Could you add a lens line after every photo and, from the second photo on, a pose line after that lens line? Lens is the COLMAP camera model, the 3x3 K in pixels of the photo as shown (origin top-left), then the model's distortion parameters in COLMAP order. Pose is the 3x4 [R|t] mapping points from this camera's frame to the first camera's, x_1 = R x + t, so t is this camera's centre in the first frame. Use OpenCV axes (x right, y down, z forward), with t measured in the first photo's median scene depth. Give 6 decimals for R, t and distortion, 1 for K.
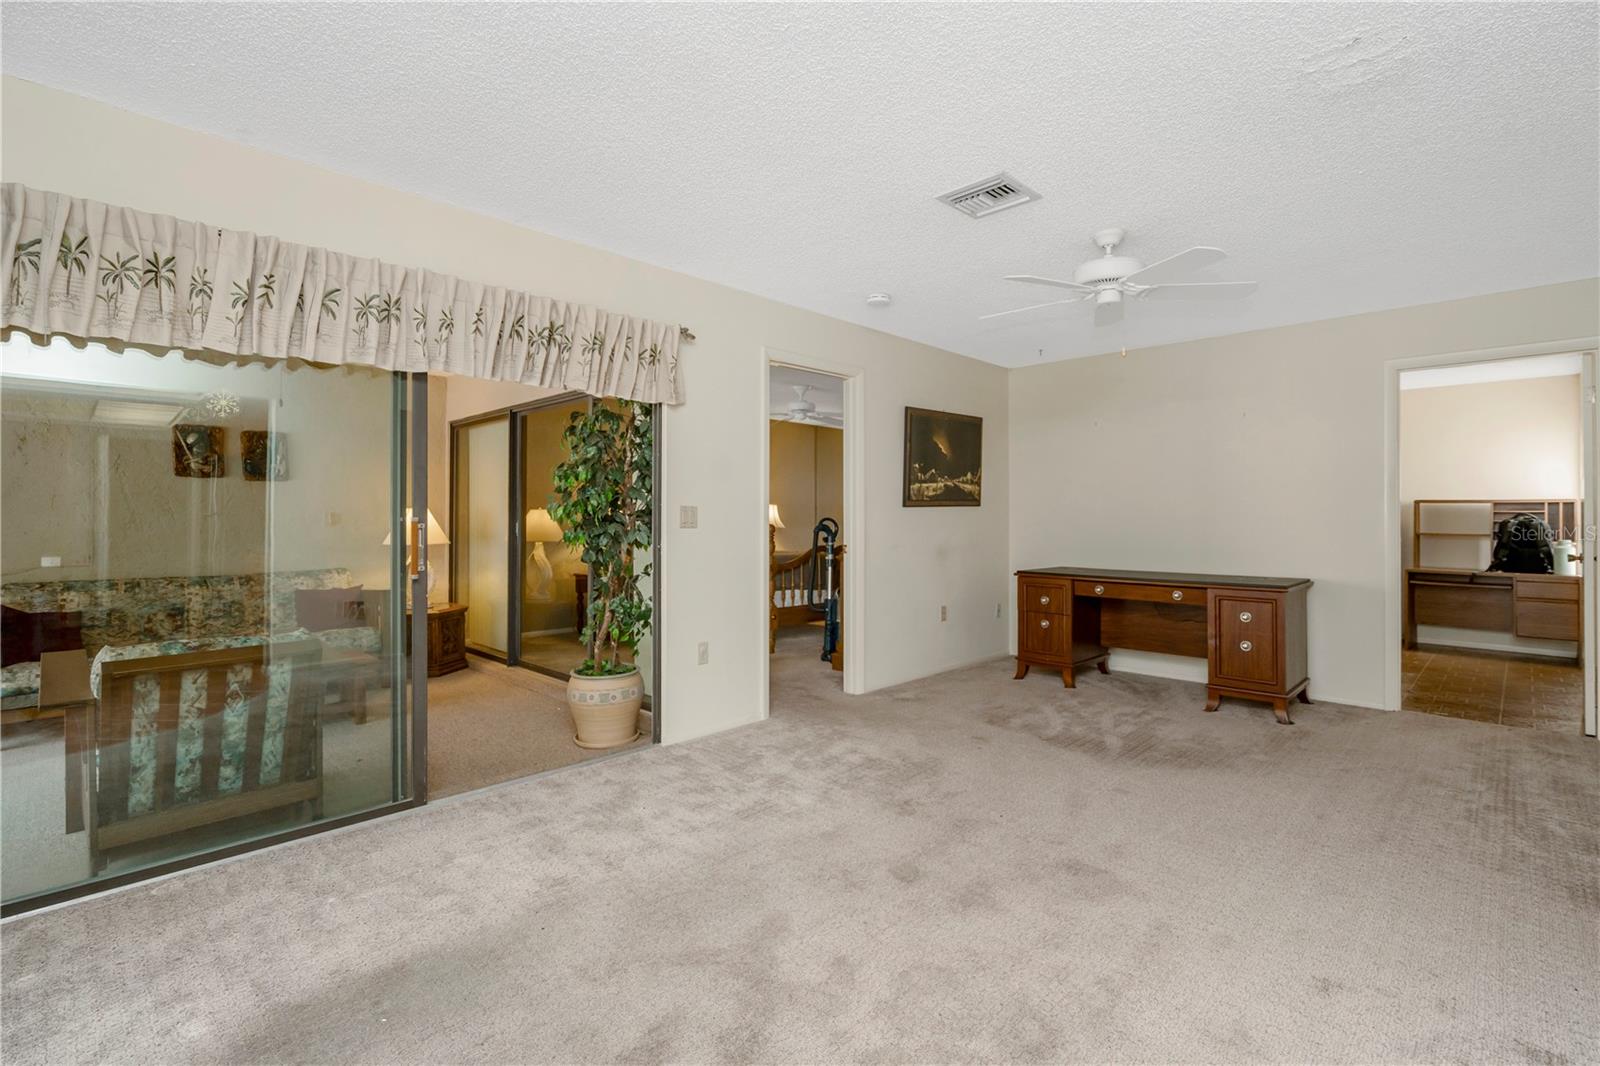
lens RADIAL K [[727.6, 0, 801.5], [0, 727.6, 507.5], [0, 0, 1]] dist [-0.000502, -0.000123]
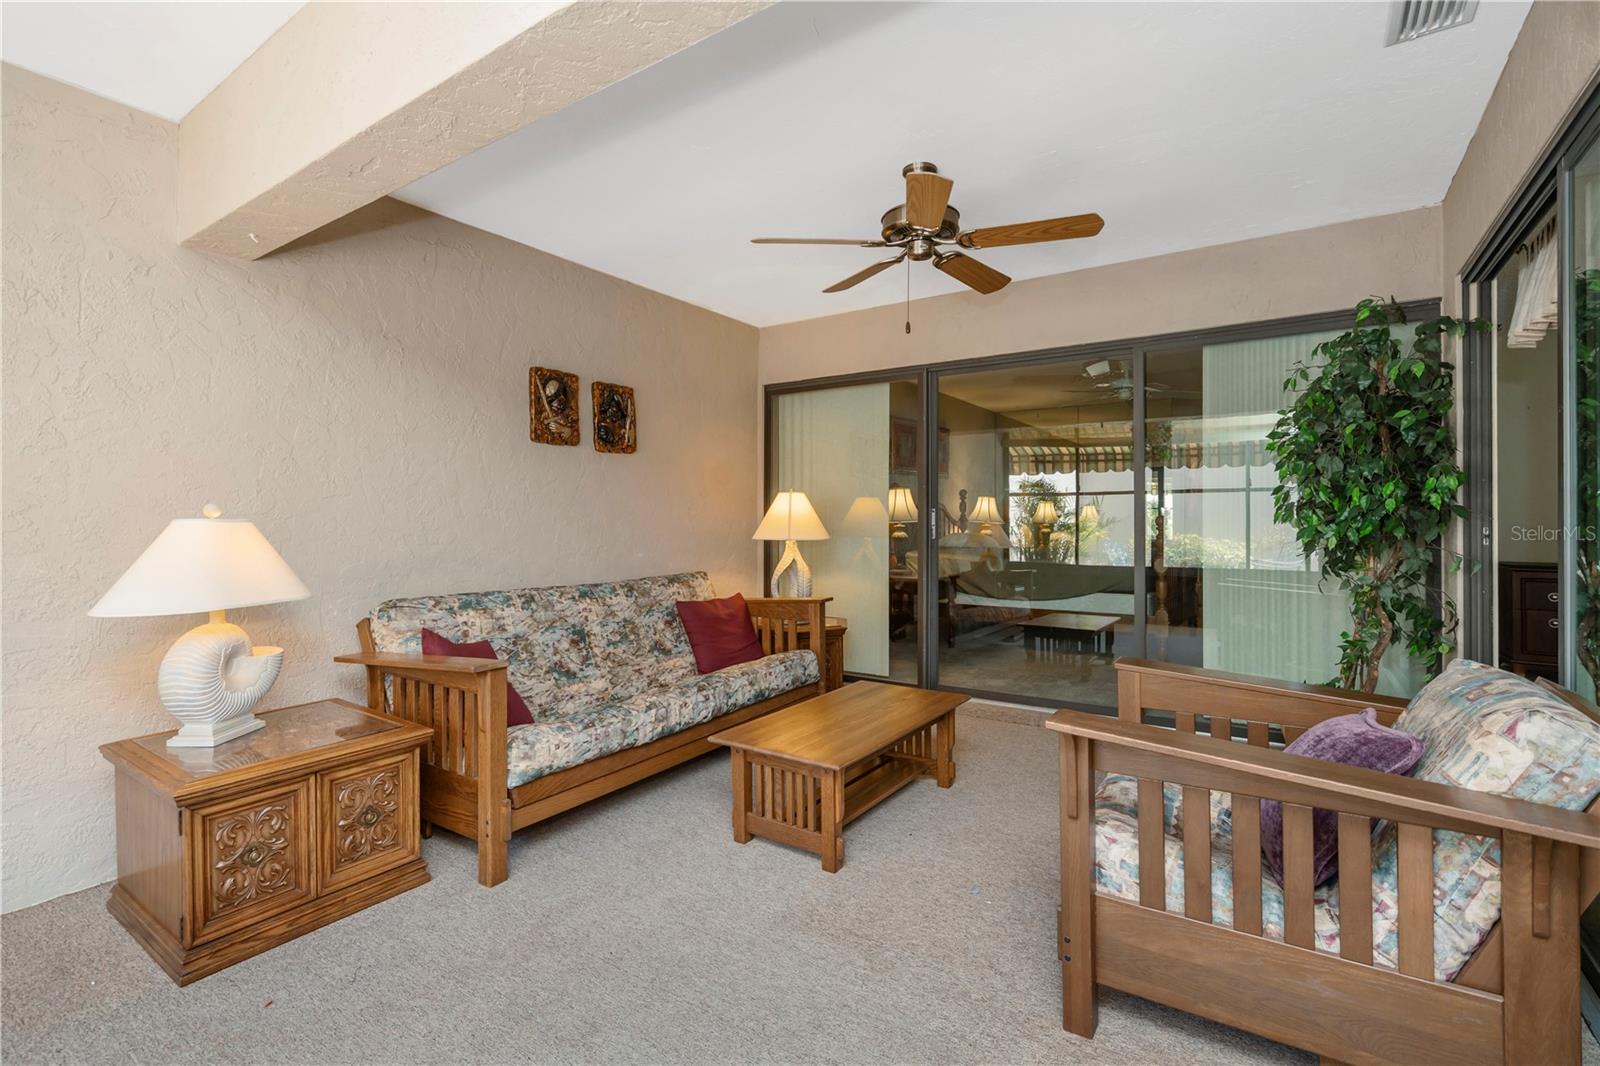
lens RADIAL K [[727.6, 0, 801.5], [0, 727.6, 507.5], [0, 0, 1]] dist [-0.000502, -0.000123]
pose [[0.984279, 0.005886, 0.176524, -1.007553], [-0.005514, 0.999981, -0.002599, 0.028650], [-0.176536, 0.001585, 0.984293, 0.371442]]
